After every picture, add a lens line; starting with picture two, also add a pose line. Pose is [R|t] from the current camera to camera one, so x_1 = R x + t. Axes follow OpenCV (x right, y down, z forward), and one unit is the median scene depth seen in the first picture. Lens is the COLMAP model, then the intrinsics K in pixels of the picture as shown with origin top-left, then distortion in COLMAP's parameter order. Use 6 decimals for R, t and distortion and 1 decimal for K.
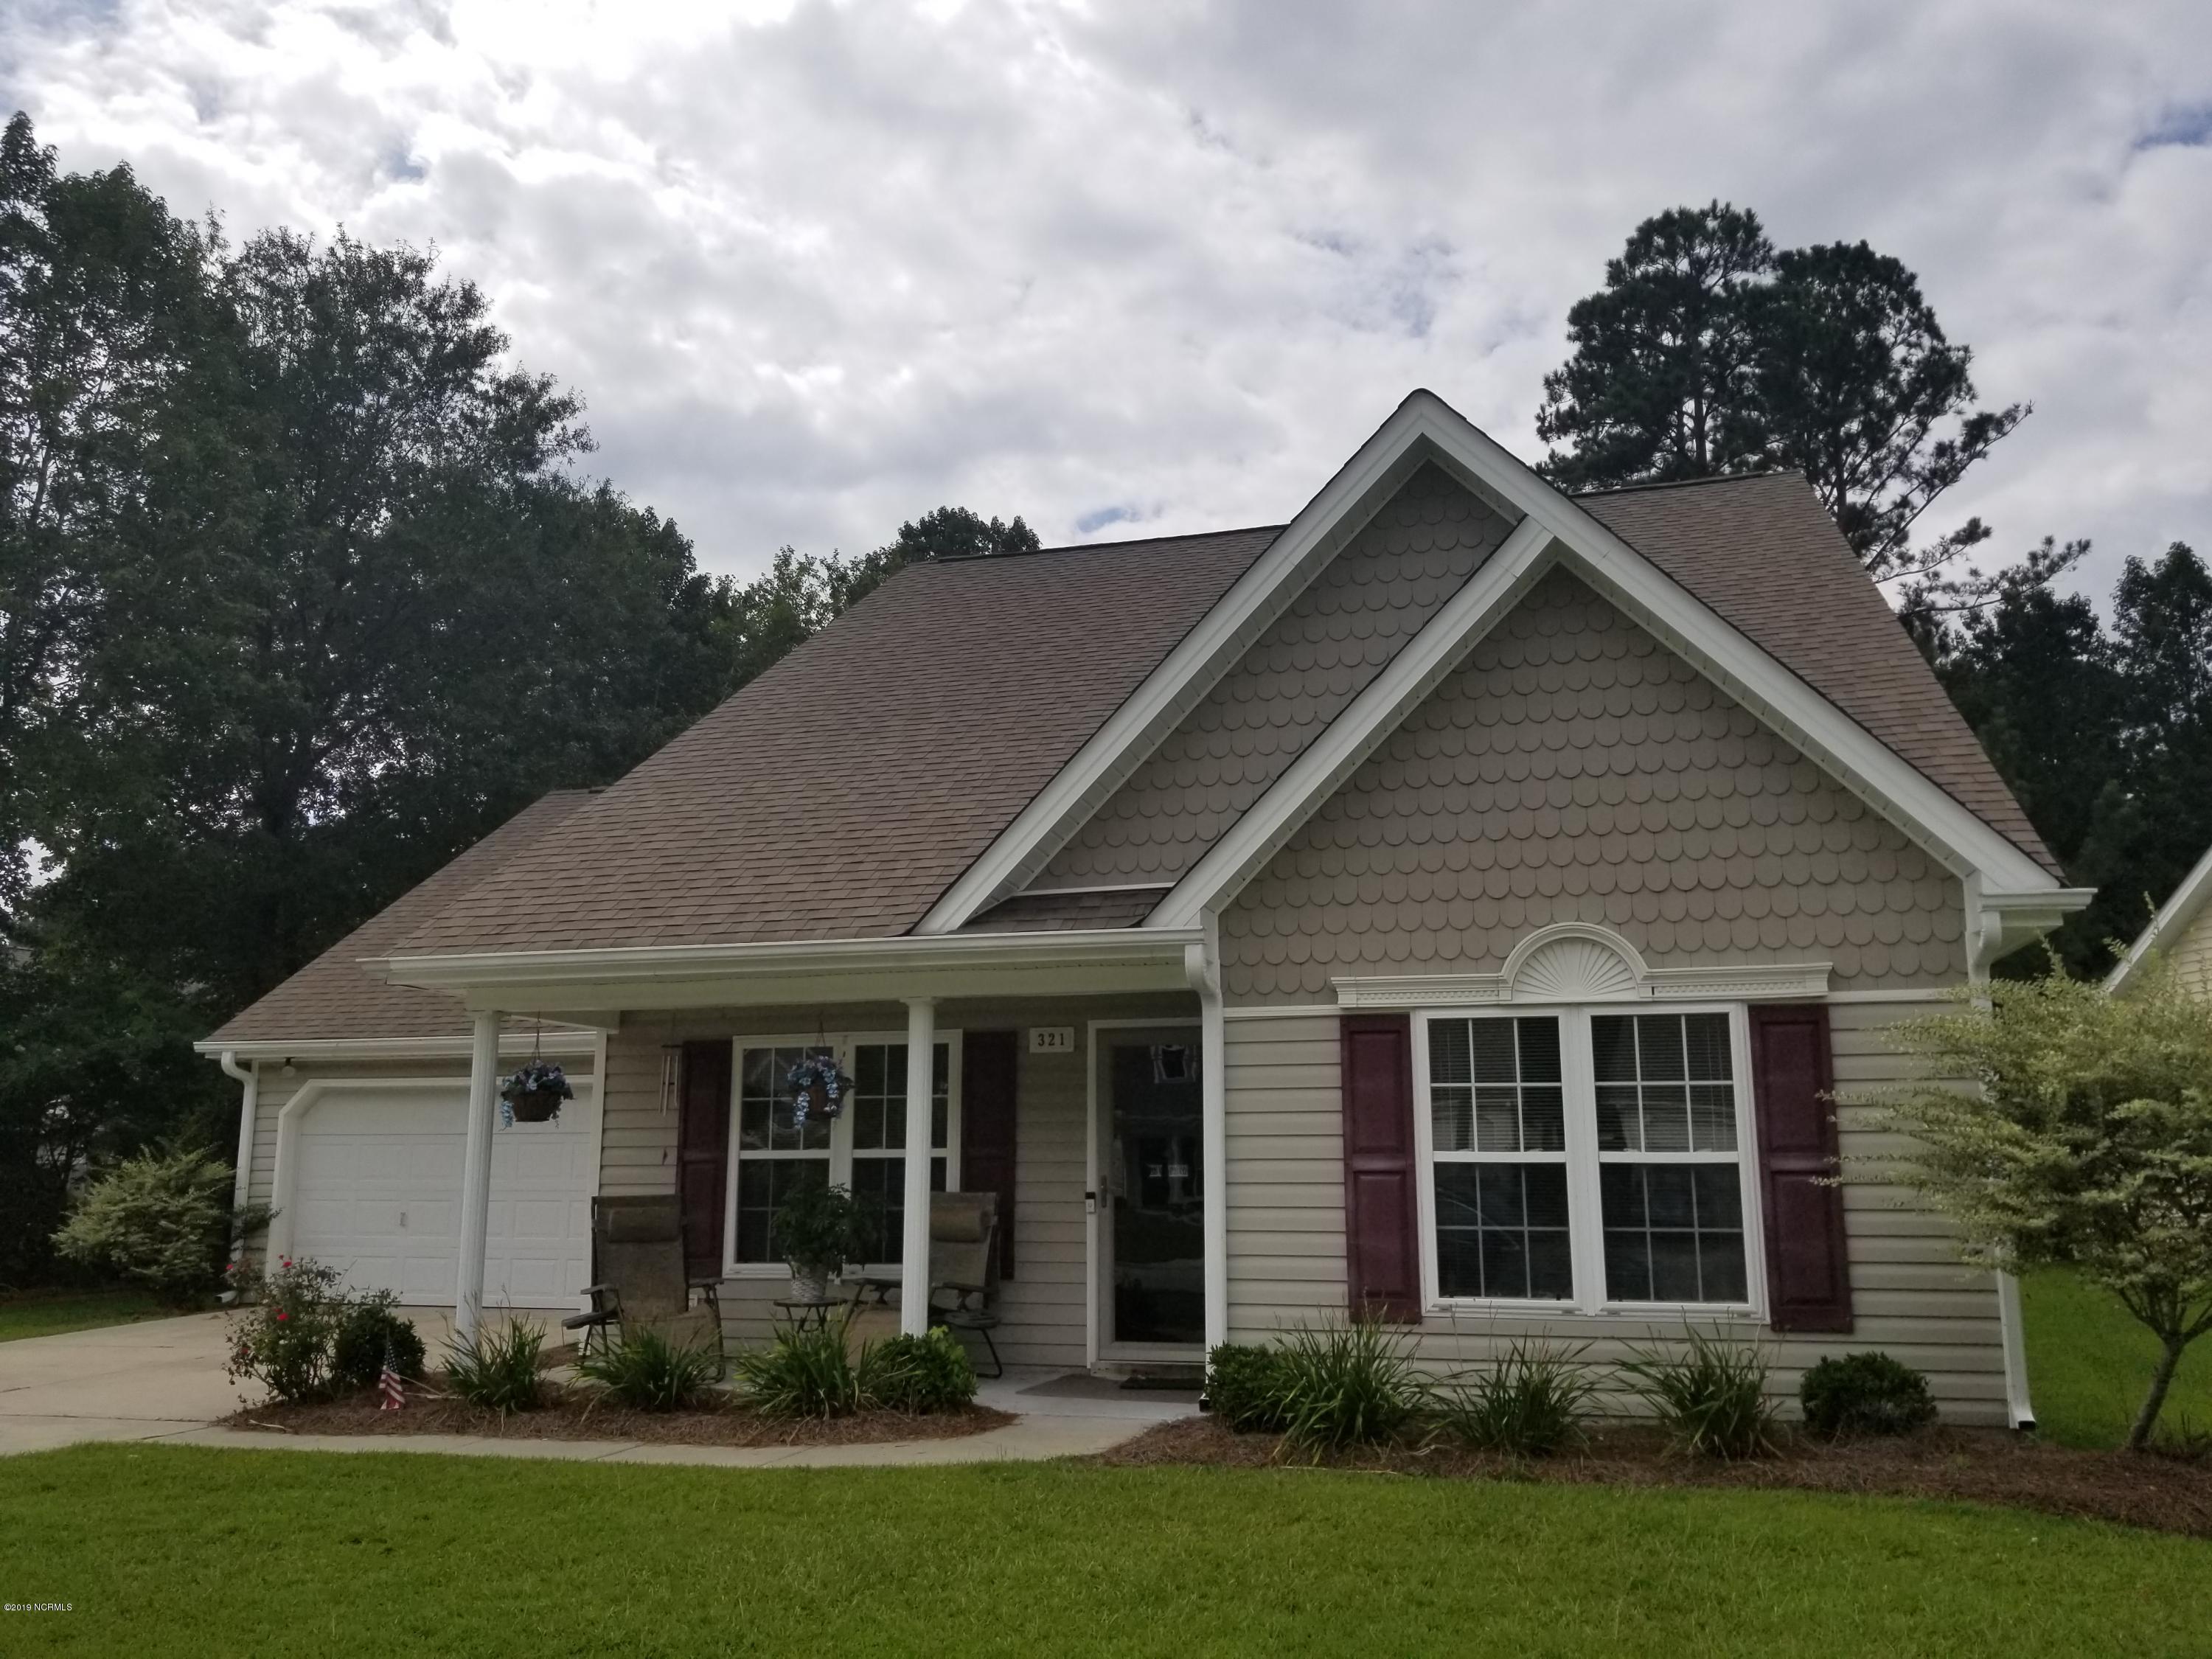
lens RADIAL K [[1790.1, 0, 1041.6], [0, 1790.1, 830.1], [0, 0, 1]] dist [0.148326, -0.260449]
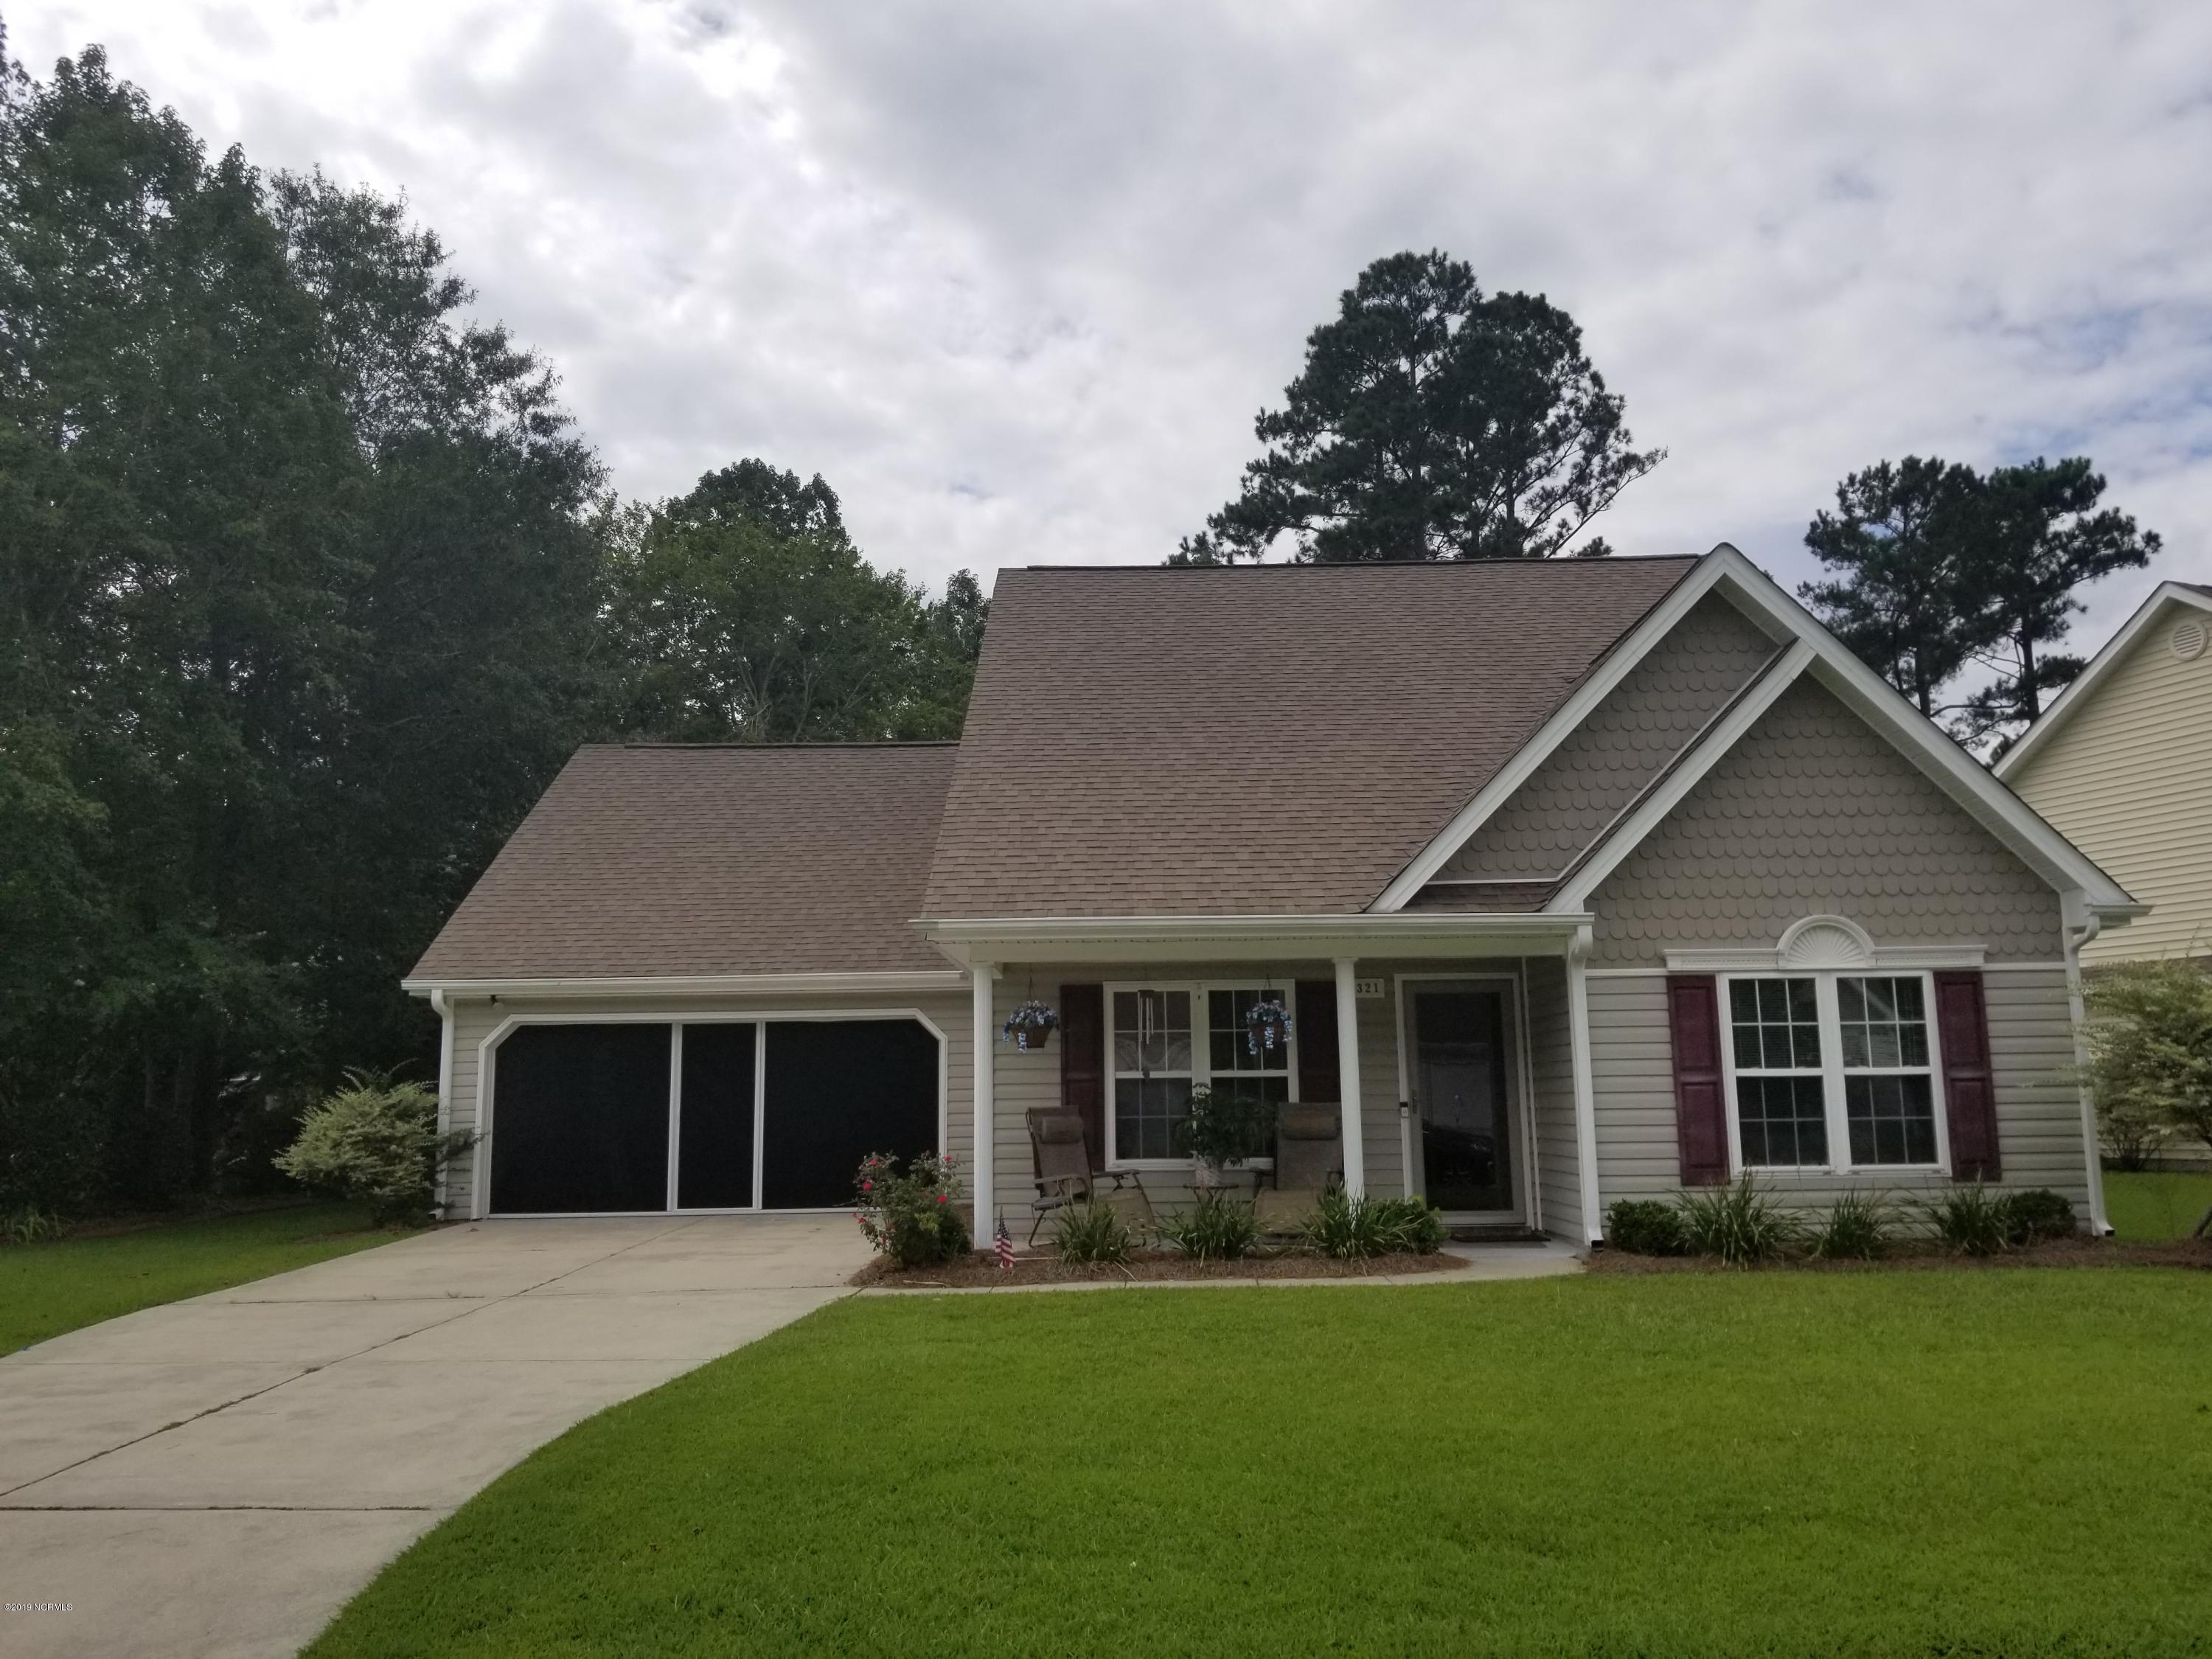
lens RADIAL K [[1801.8, 0, 1102.8], [0, 1801.8, 798.1], [0, 0, 1]] dist [0.152208, -0.278093]
pose [[0.962577, 0.033989, 0.268870, -0.665776], [-0.038898, 0.999159, 0.012949, -0.040297], [-0.268203, -0.022923, 0.963090, -0.281344]]
